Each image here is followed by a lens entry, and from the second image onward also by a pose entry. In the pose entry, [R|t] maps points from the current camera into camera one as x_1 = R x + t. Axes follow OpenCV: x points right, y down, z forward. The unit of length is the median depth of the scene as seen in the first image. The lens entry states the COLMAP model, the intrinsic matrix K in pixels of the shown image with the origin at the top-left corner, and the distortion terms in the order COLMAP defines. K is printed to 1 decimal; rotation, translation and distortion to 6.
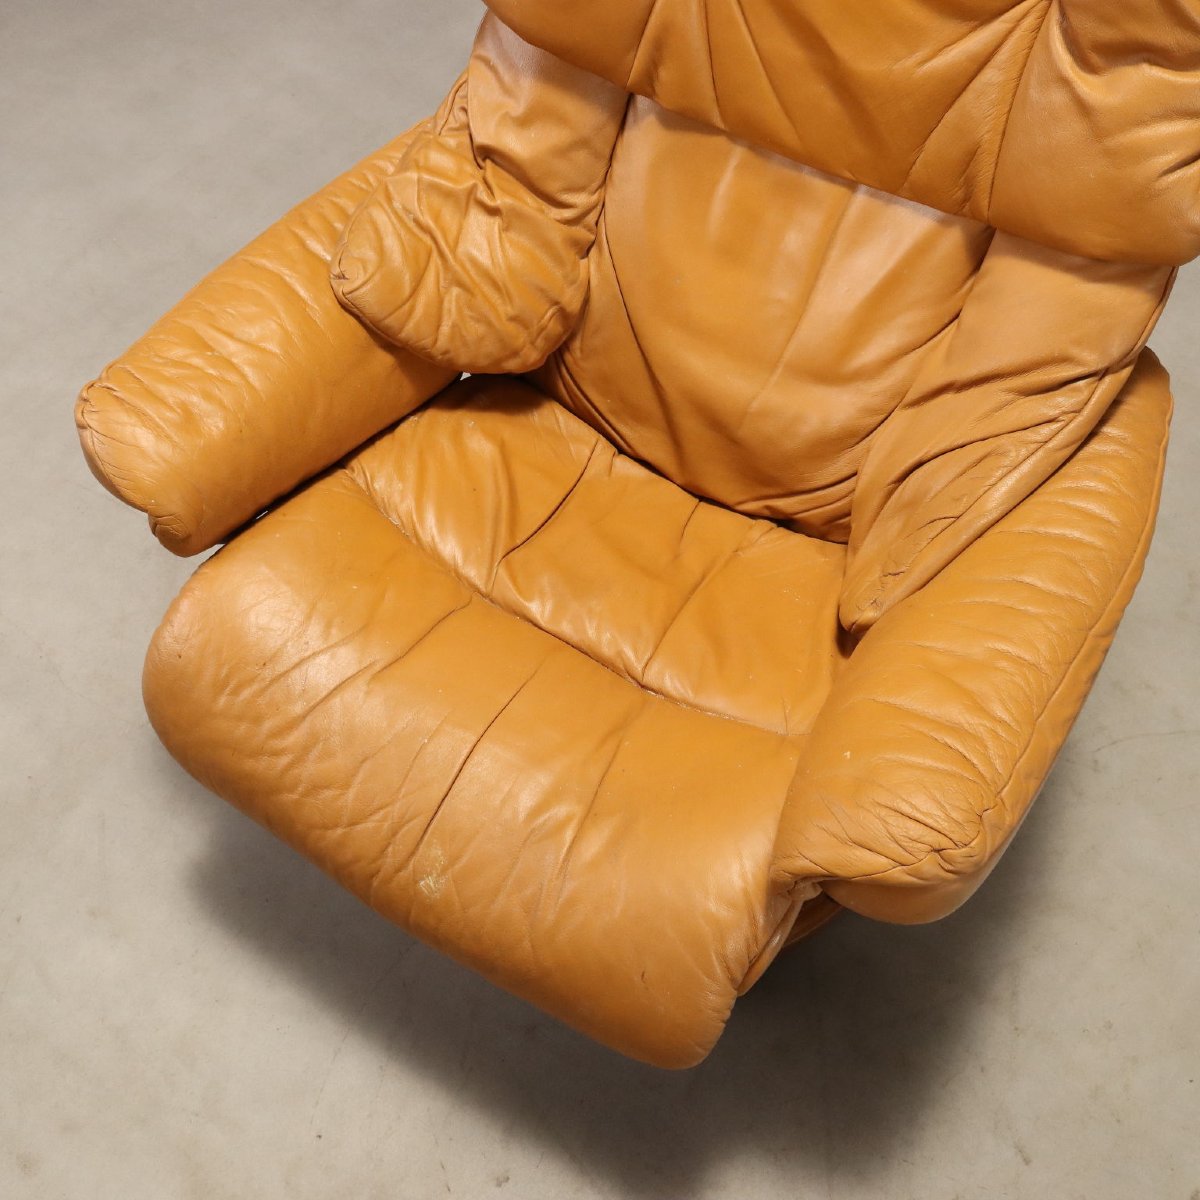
lens RADIAL K [[1477.3, 0, 607.9], [0, 1477.3, 595.5], [0, 0, 1]] dist [0.009009, 0.000000]
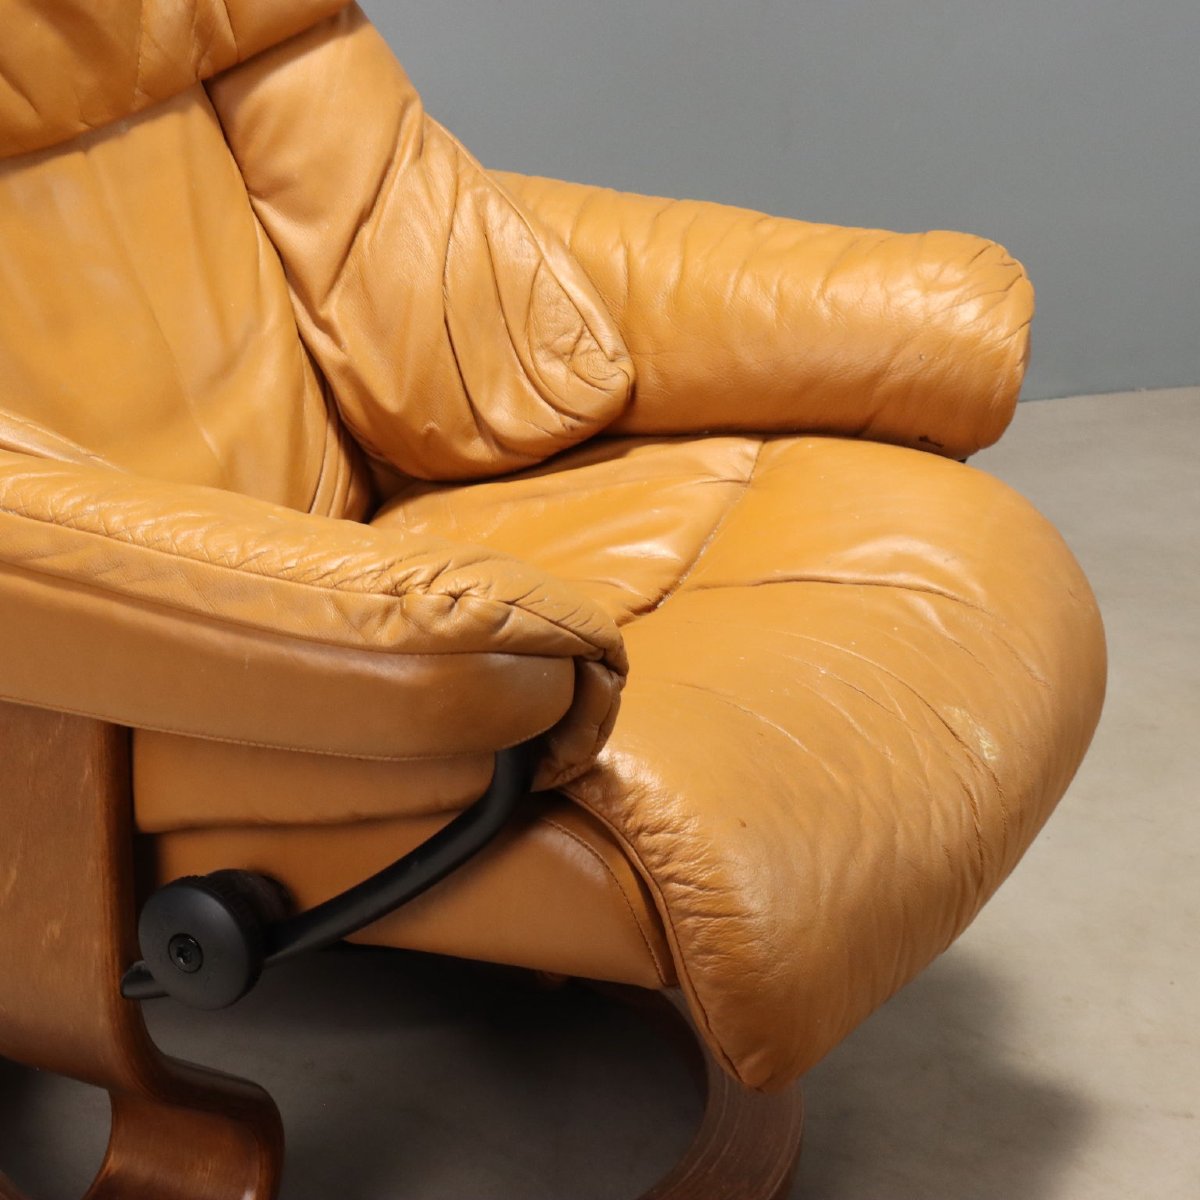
lens RADIAL K [[2808.4, 0, 603.1], [0, 2808.4, 602.1], [0, 0, 1]] dist [0.015767, 0.000000]
pose [[-0.083401, -0.390583, 0.916782, -1.320994], [0.769361, 0.559470, 0.308345, -0.409581], [-0.633346, 0.731053, 0.253840, 0.694984]]
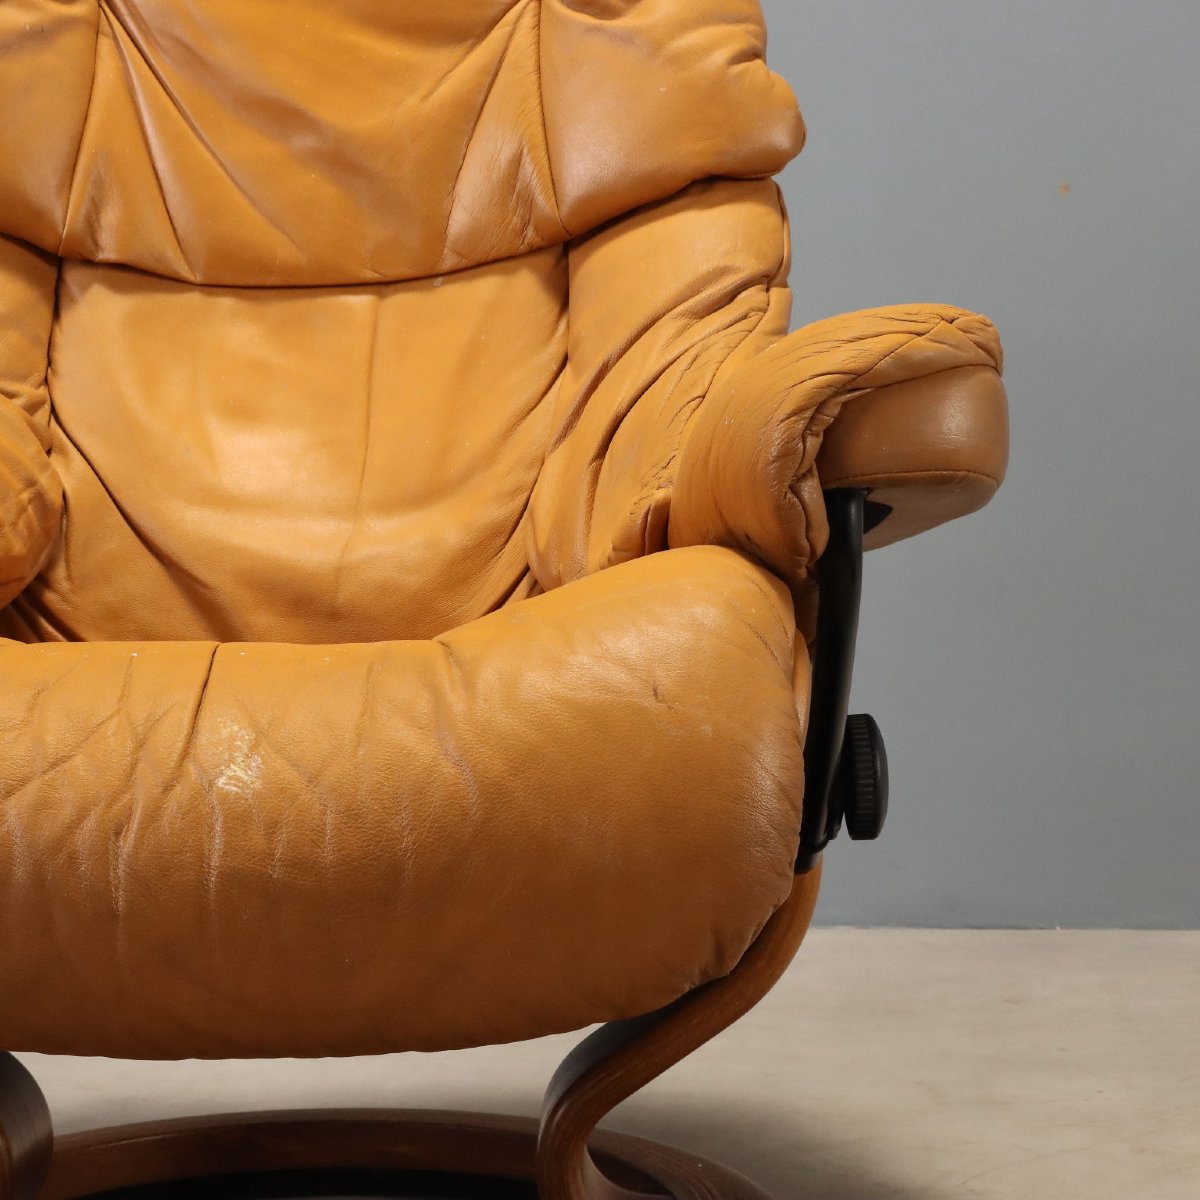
lens RADIAL K [[2446.6, 0, 600.9], [0, 2446.6, 598.4], [0, 0, 1]] dist [-0.013172, 0.000000]
pose [[0.849258, -0.068451, 0.523522, -0.471415], [0.447258, 0.620198, -0.644450, 0.791764], [-0.280574, 0.781453, 0.557323, 0.382418]]
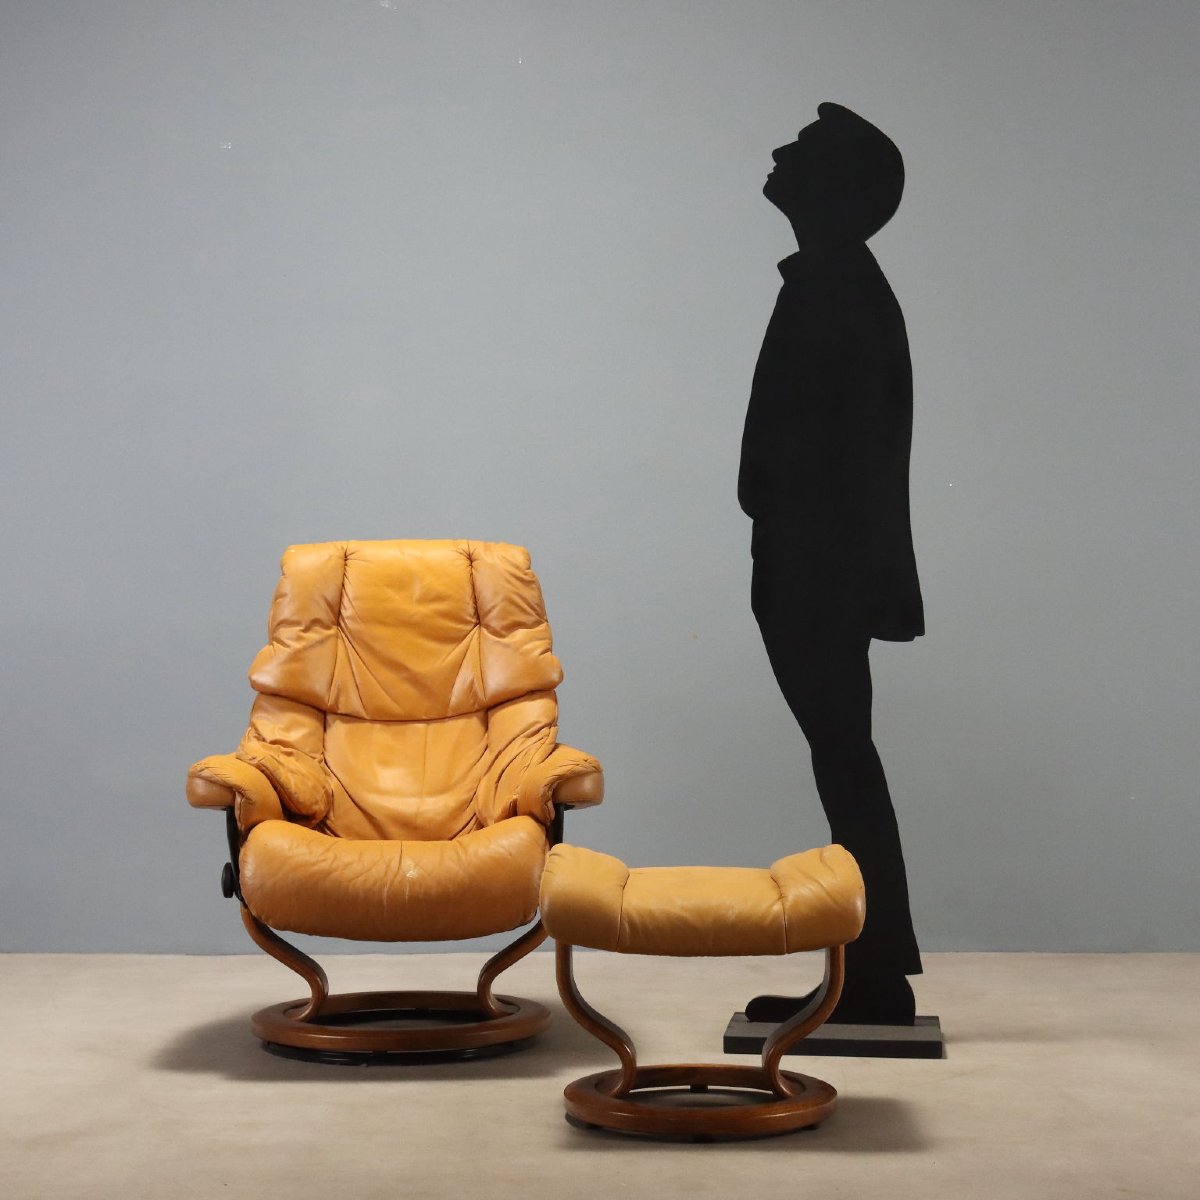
lens RADIAL K [[2142.2, 0, 602.8], [0, 2142.2, 602.0], [0, 0, 1]] dist [-0.025021, 0.000000]
pose [[0.822557, -0.020862, 0.568300, -1.770816], [0.473826, 0.577742, -0.664607, 2.319136], [-0.314466, 0.815953, 0.485111, -1.097194]]
